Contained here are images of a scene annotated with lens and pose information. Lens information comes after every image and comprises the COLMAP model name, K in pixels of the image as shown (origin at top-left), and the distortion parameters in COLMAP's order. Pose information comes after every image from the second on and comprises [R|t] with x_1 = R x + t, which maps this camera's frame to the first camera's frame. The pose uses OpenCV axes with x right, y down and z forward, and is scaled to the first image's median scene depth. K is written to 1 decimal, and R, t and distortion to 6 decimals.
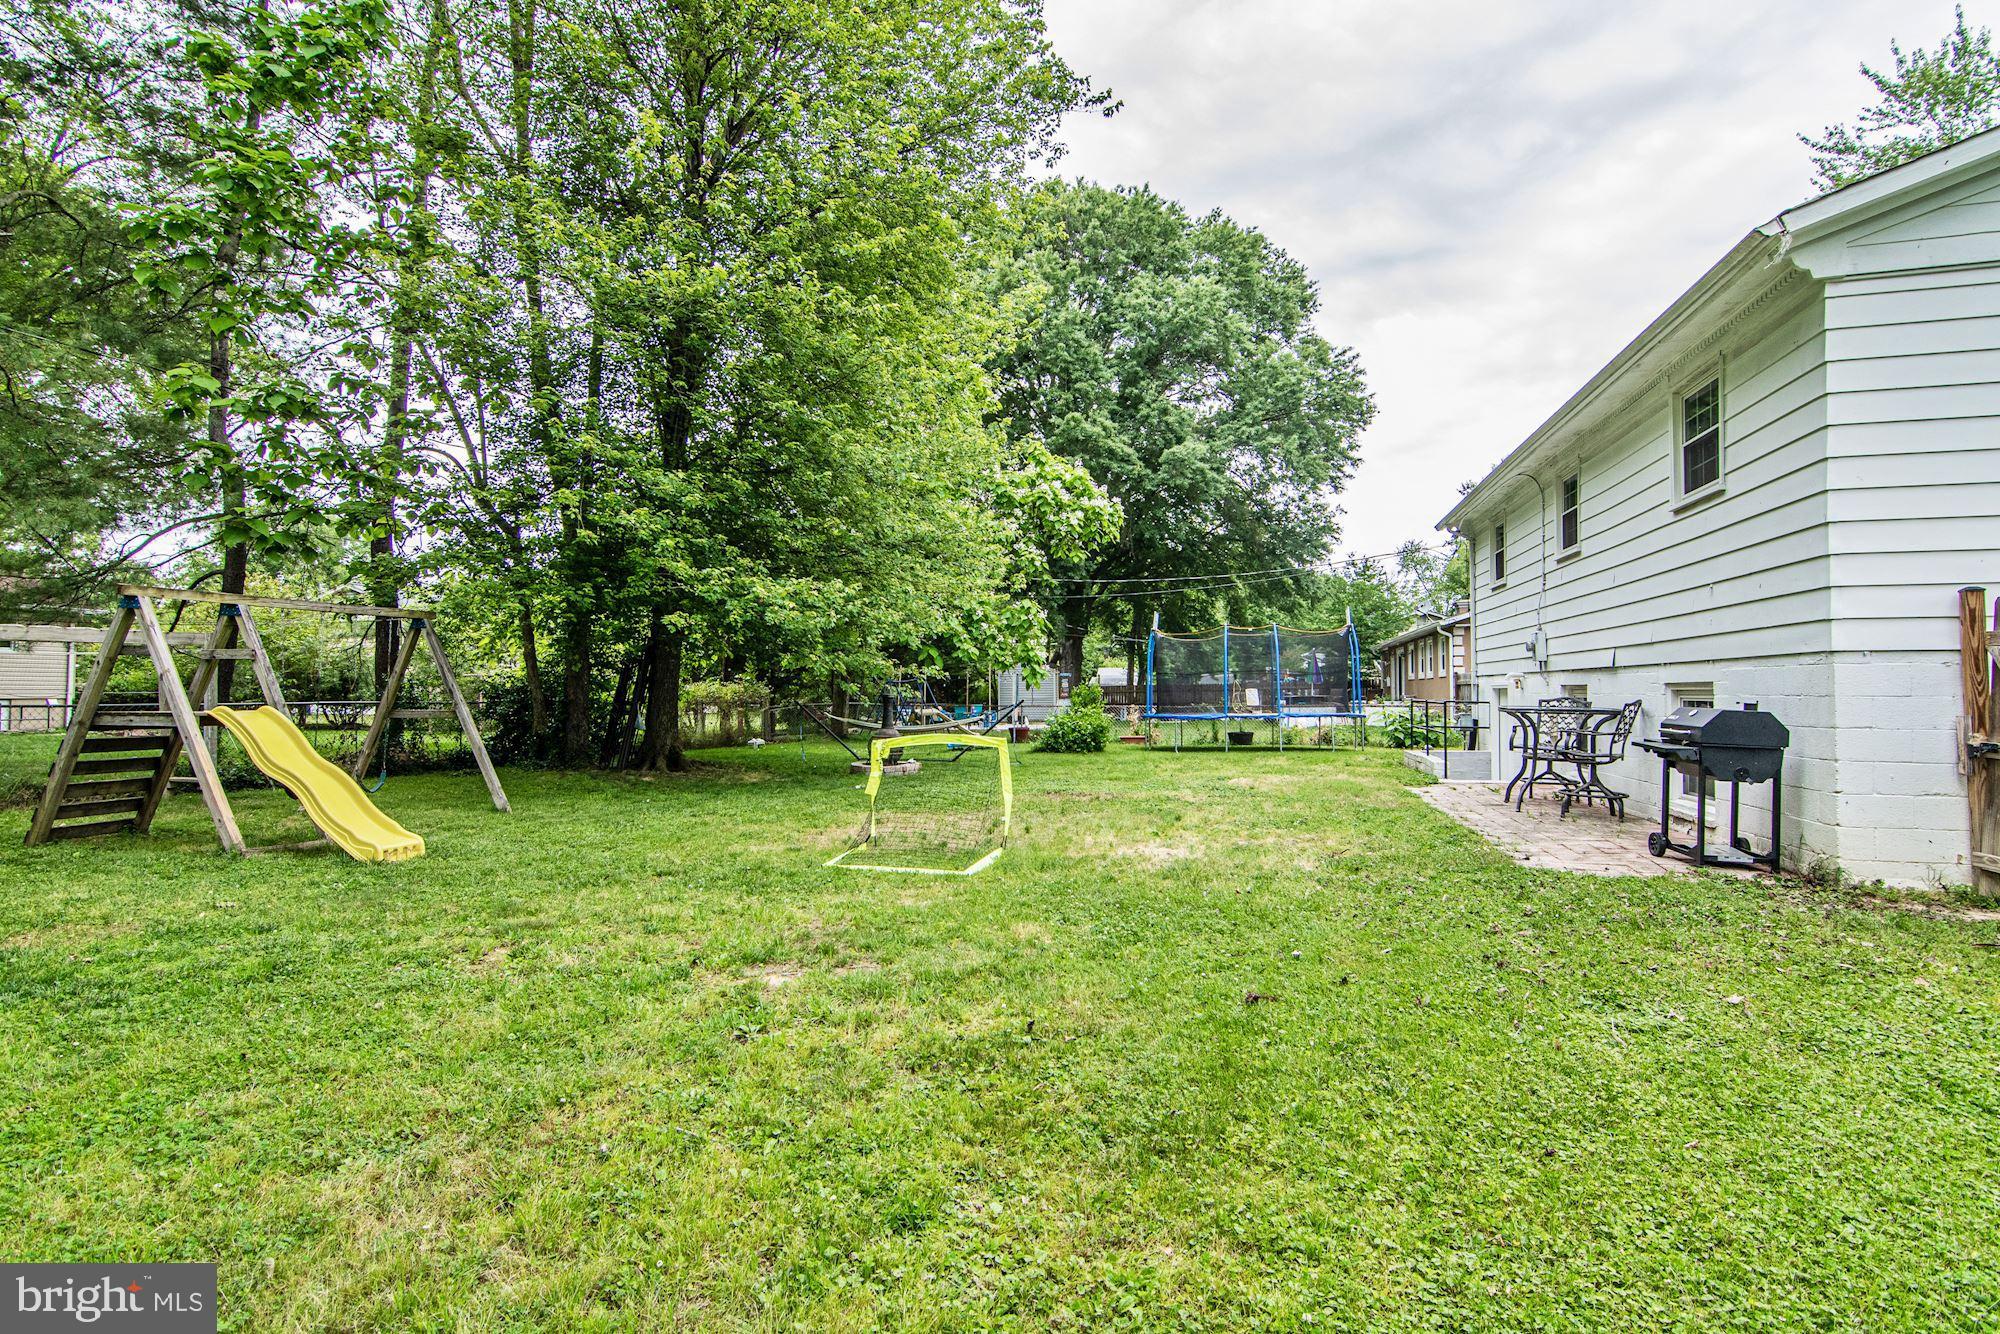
lens RADIAL K [[952.5, 0, 1000.0], [0, 952.5, 667.0], [0, 0, 1]] dist [-0.000565, 0.000029]
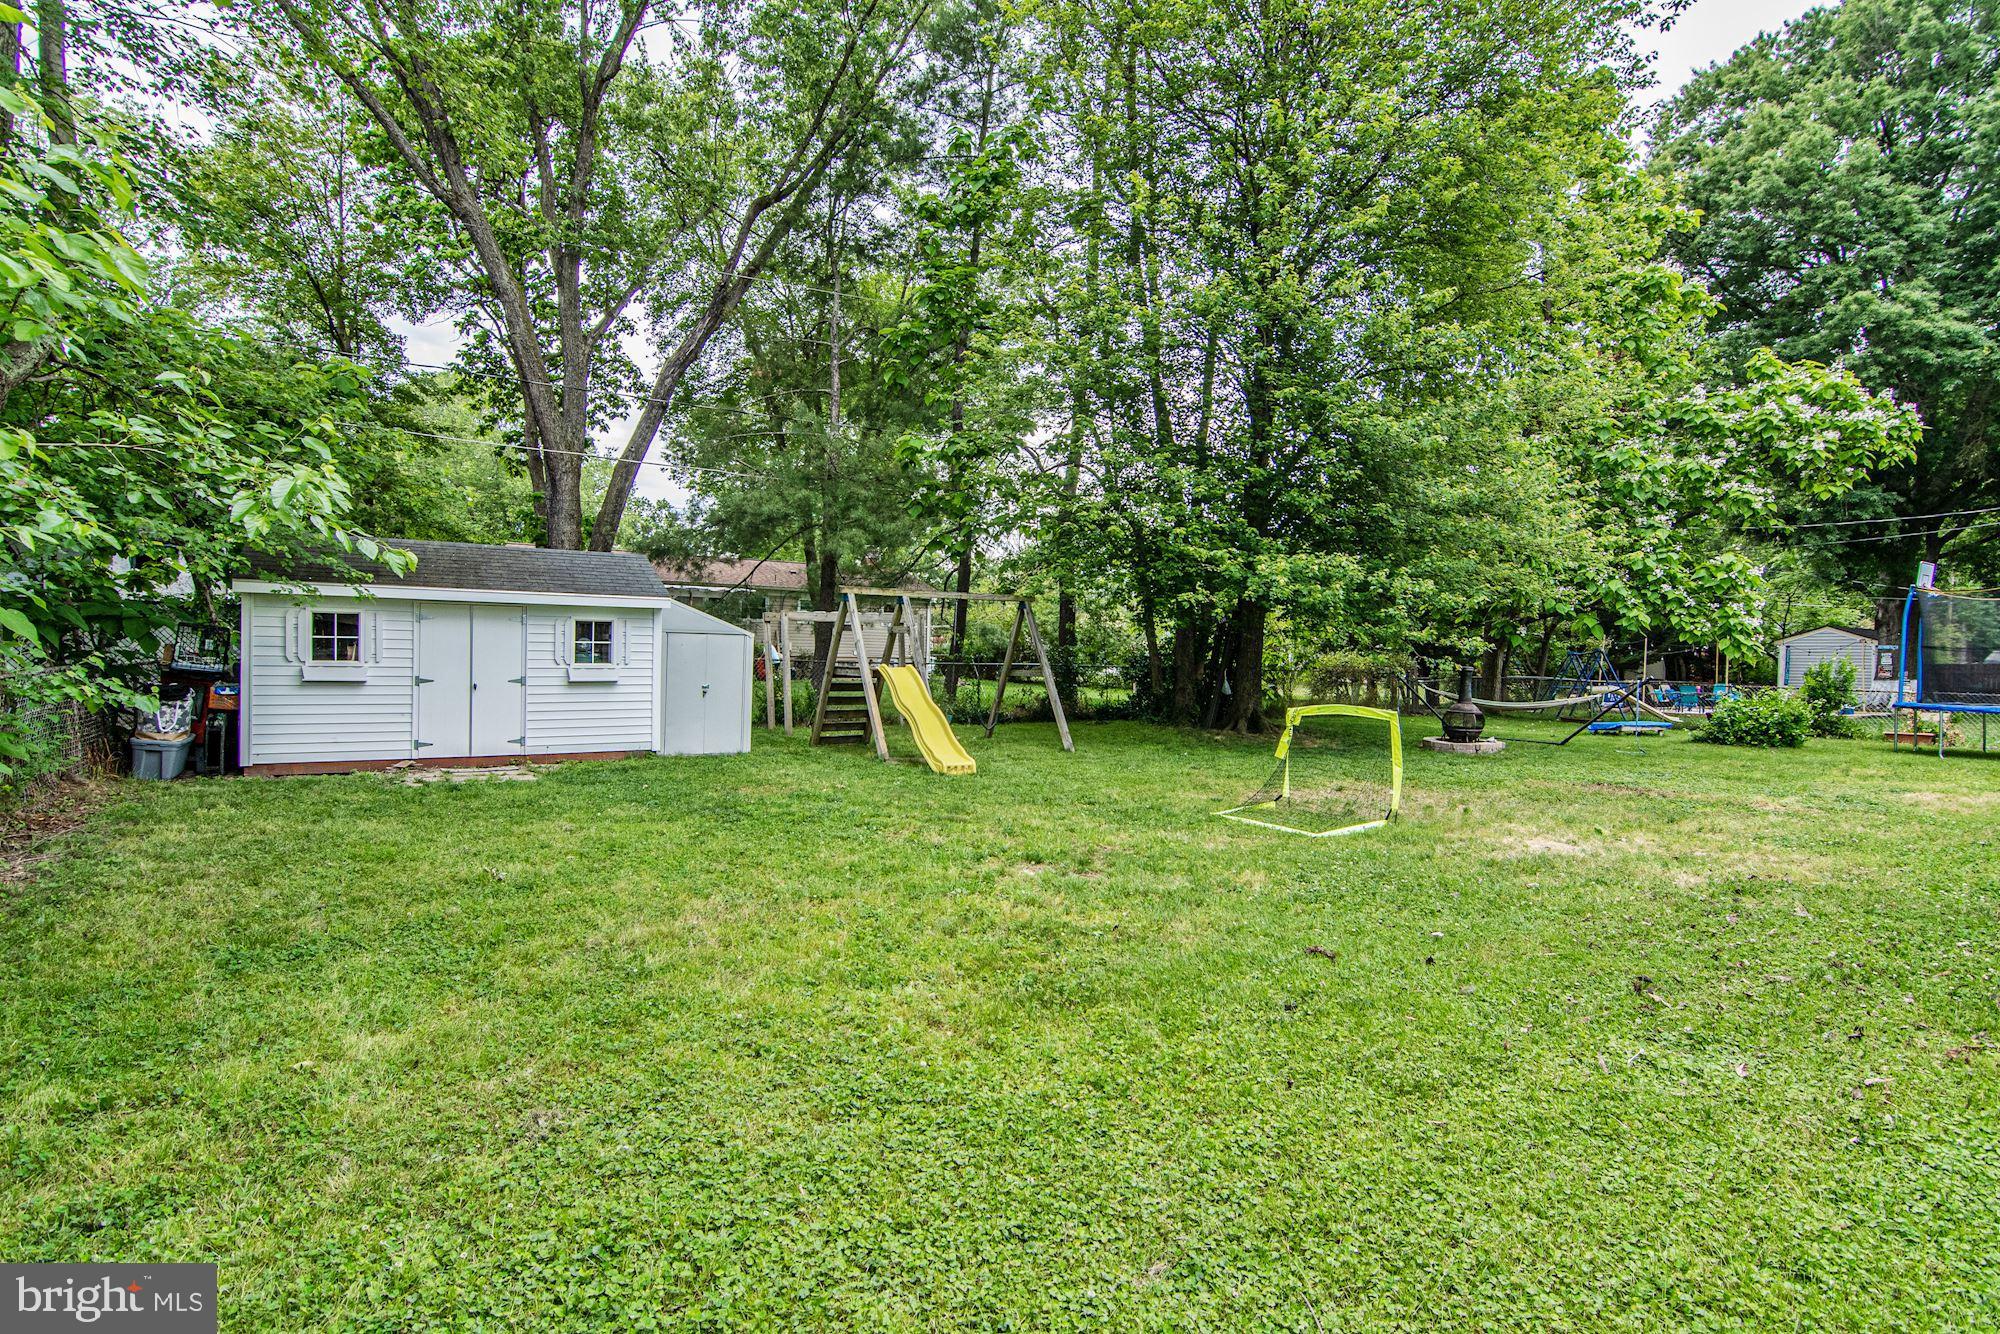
lens RADIAL K [[952.5, 0, 1000.0], [0, 952.5, 667.0], [0, 0, 1]] dist [-0.000565, 0.000029]
pose [[0.744560, 0.021644, -0.667205, 0.305639], [0.000062, 0.999472, 0.032493, -0.003774], [0.667556, -0.024234, 0.744165, -0.013475]]
